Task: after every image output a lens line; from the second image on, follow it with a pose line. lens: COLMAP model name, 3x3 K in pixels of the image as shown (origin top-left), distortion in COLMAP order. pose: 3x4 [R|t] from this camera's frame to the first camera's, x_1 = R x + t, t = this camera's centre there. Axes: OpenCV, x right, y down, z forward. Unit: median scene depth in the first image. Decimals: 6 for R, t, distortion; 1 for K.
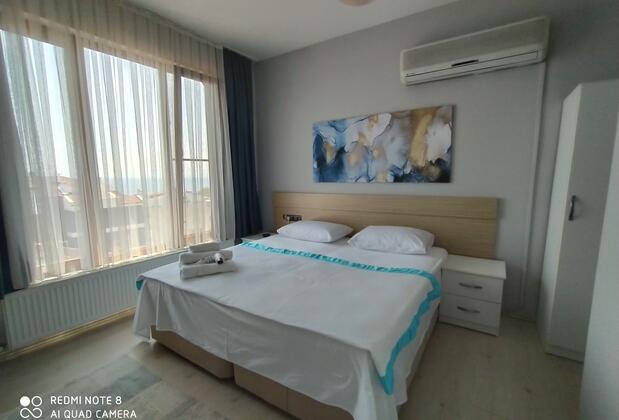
lens RADIAL K [[287.2, 0, 307.9], [0, 287.2, 208.6], [0, 0, 1]] dist [-0.022562, 0.010357]
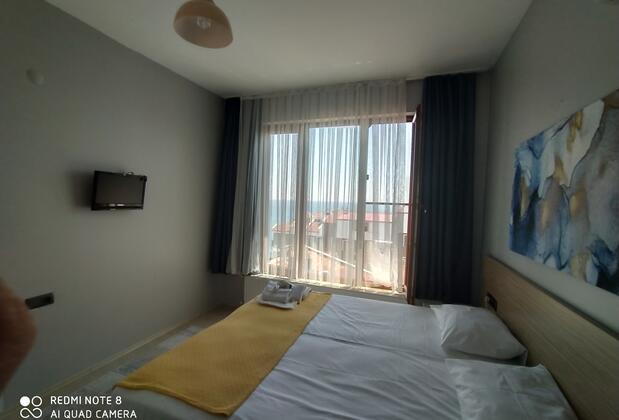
lens RADIAL K [[287.2, 0, 306.4], [0, 287.2, 213.2], [0, 0, 1]] dist [-0.022562, 0.010357]
pose [[0.235001, 0.059619, -0.970165, 0.558243], [-0.148269, 0.988635, 0.024839, -0.138671], [0.960620, 0.138008, 0.241170, 0.559710]]
